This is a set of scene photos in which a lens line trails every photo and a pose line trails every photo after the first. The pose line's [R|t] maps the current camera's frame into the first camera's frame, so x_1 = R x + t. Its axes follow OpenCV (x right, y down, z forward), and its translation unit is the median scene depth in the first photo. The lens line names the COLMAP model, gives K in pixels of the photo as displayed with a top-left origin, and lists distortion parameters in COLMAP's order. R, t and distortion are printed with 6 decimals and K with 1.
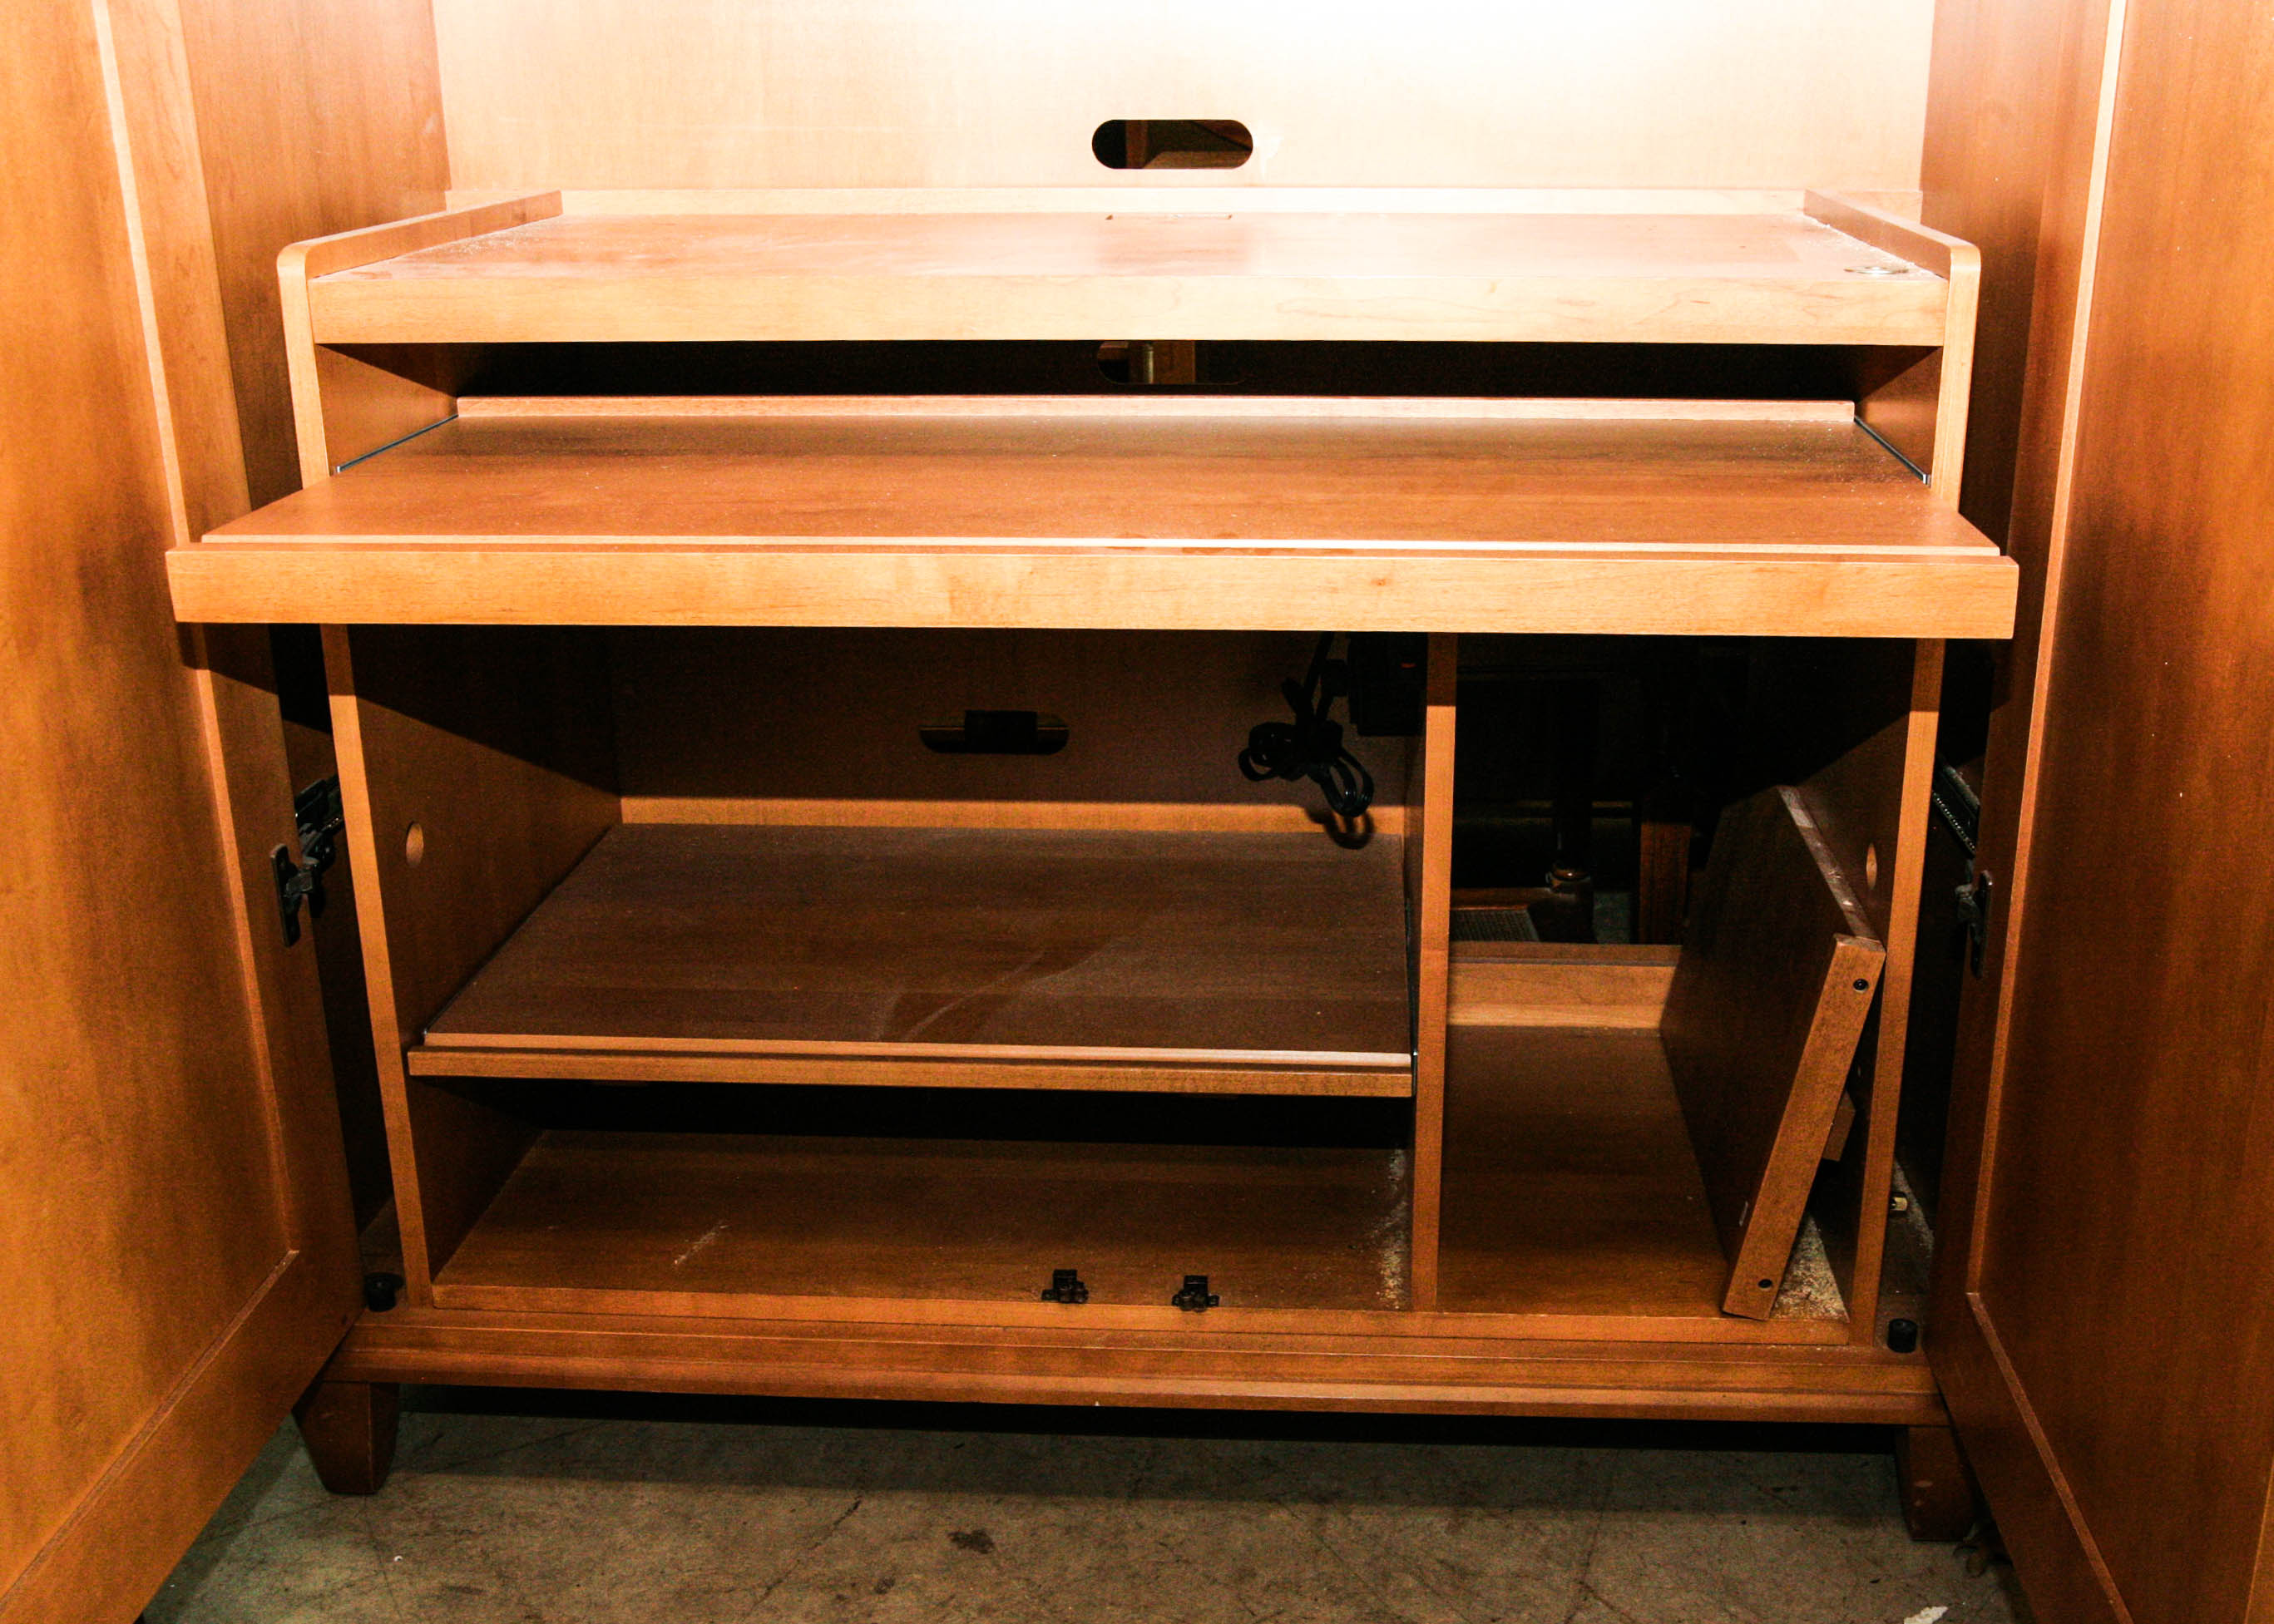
lens RADIAL K [[2390.5, 0, 1232.5], [0, 2390.5, 876.1], [0, 0, 1]] dist [-0.028109, -0.013648]
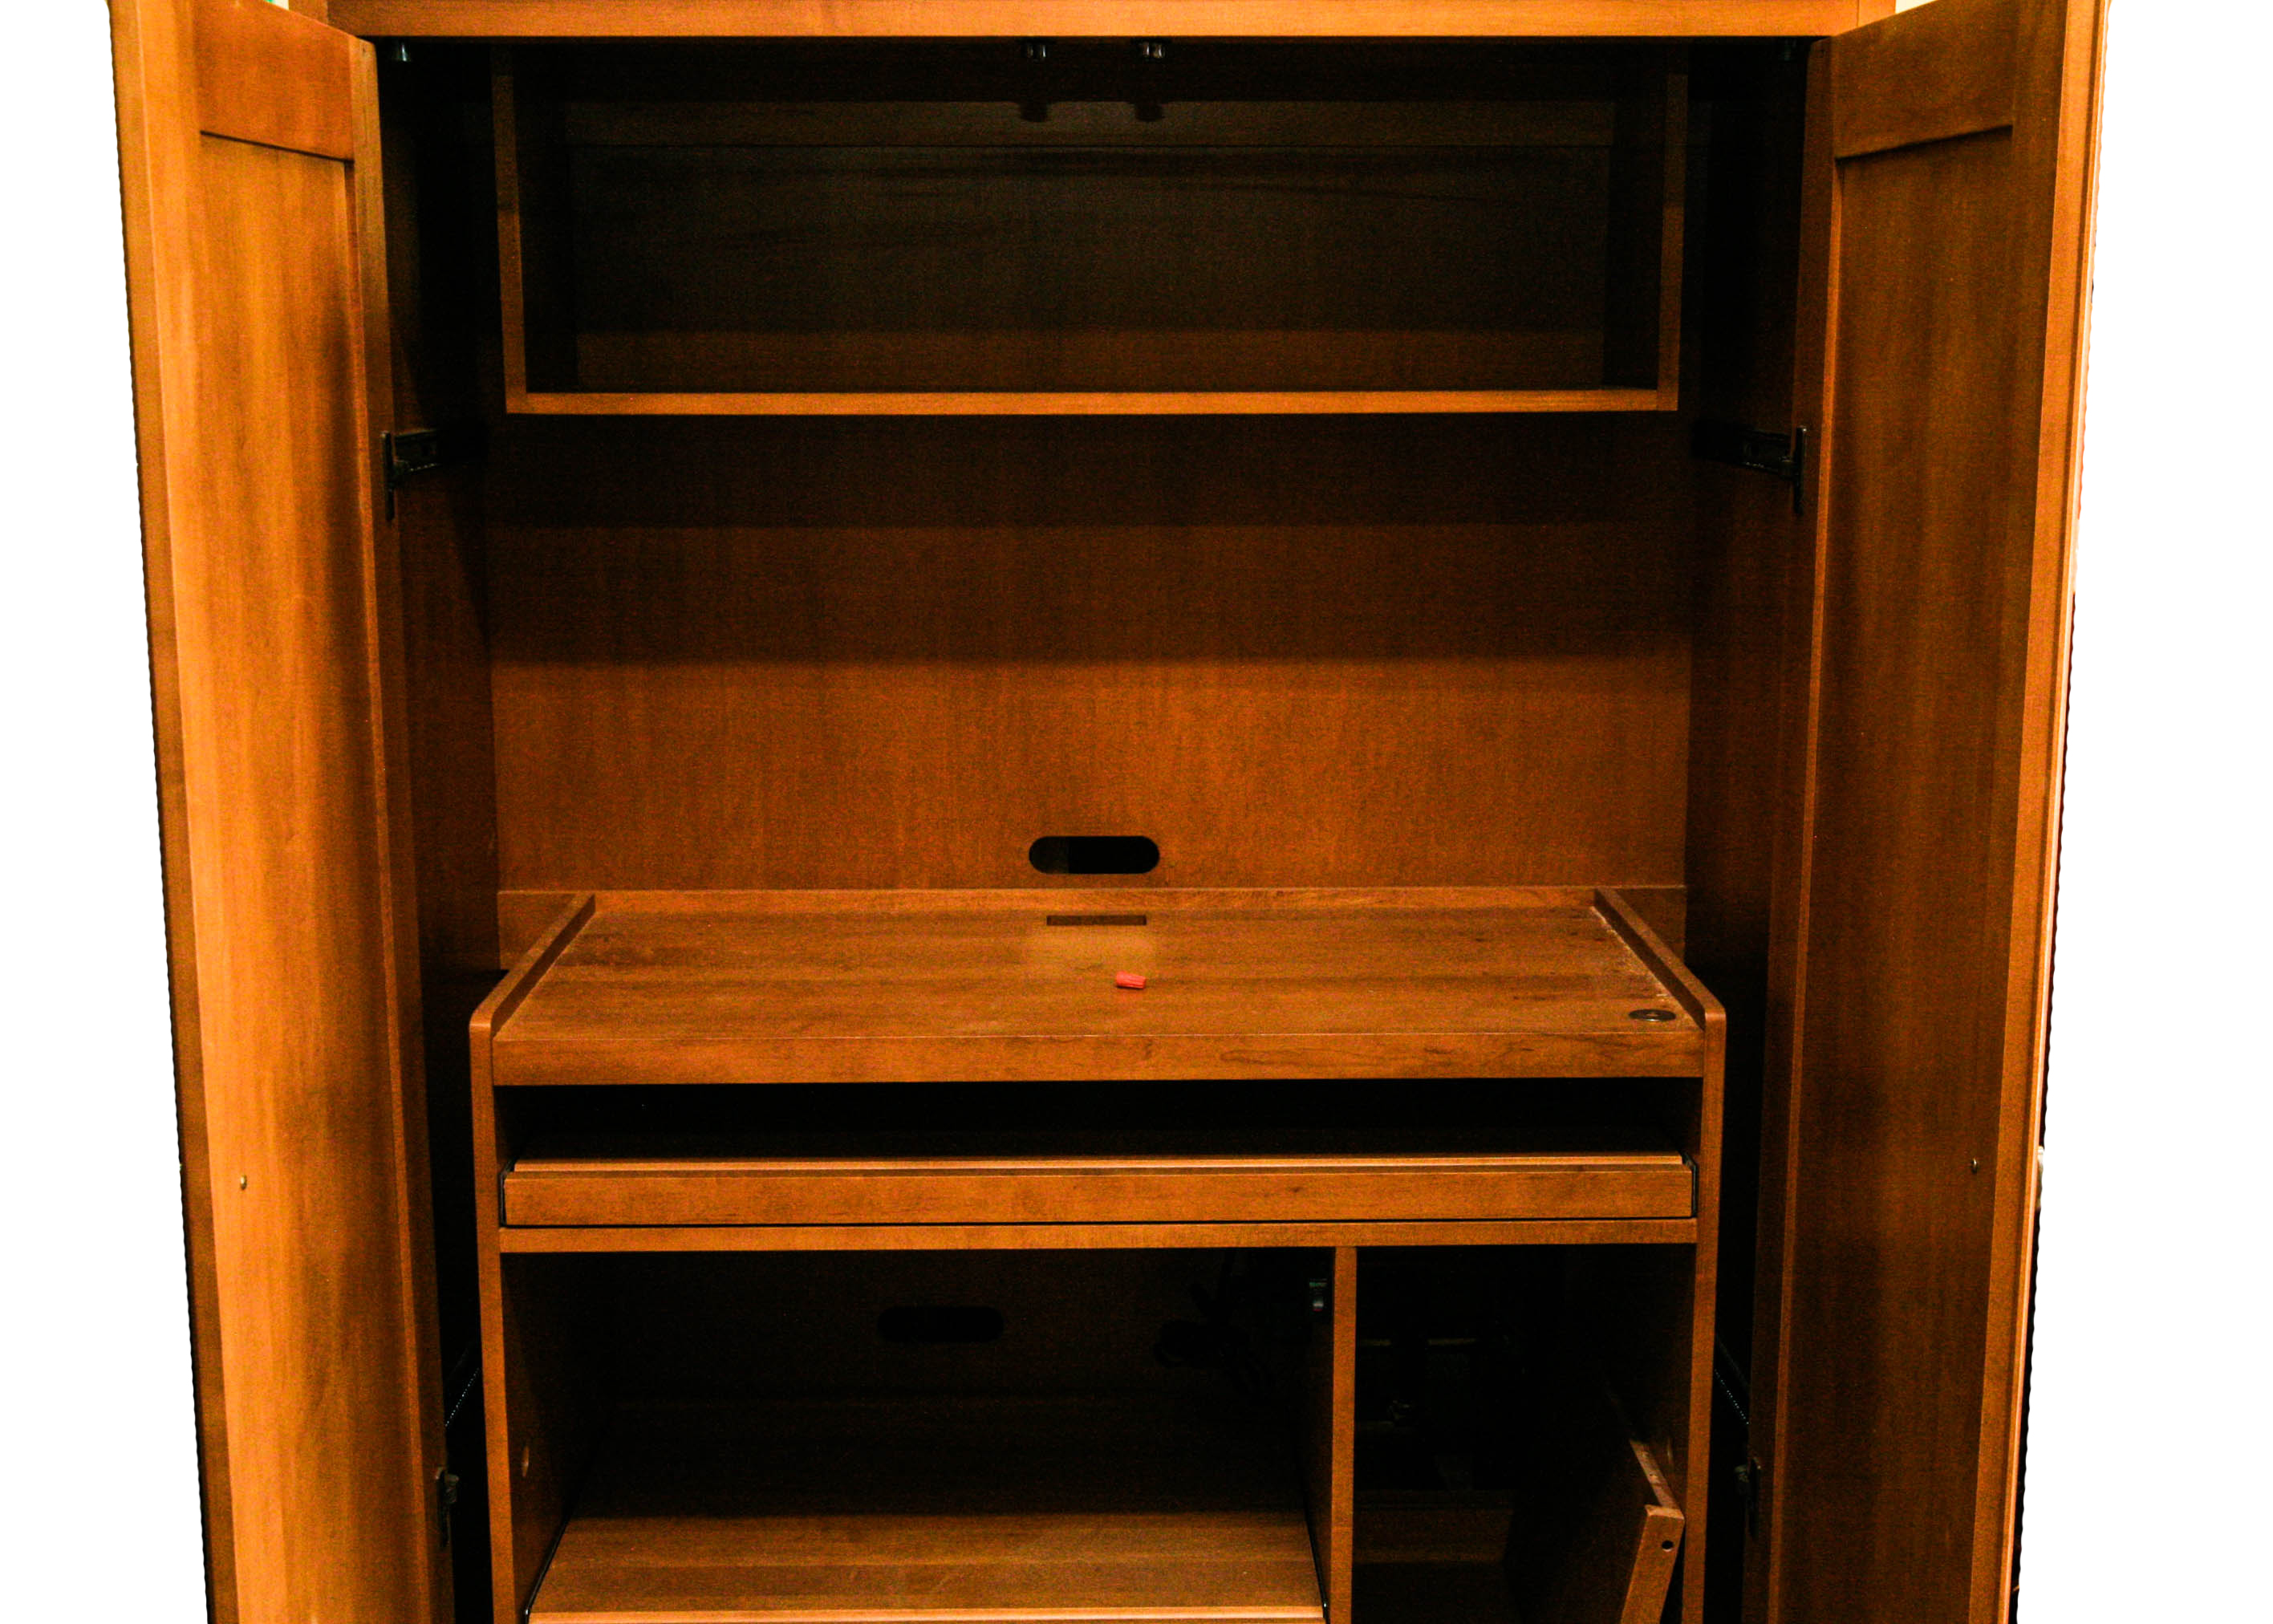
lens RADIAL K [[2765.4, 0, 1136.5], [0, 2765.4, 812.0], [0, 0, 1]] dist [-0.028197, 0.010931]
pose [[0.997114, -0.009699, 0.075297, -0.138052], [0.022307, 0.985457, -0.168457, -0.103392], [-0.072568, 0.169651, 0.982829, -0.537431]]
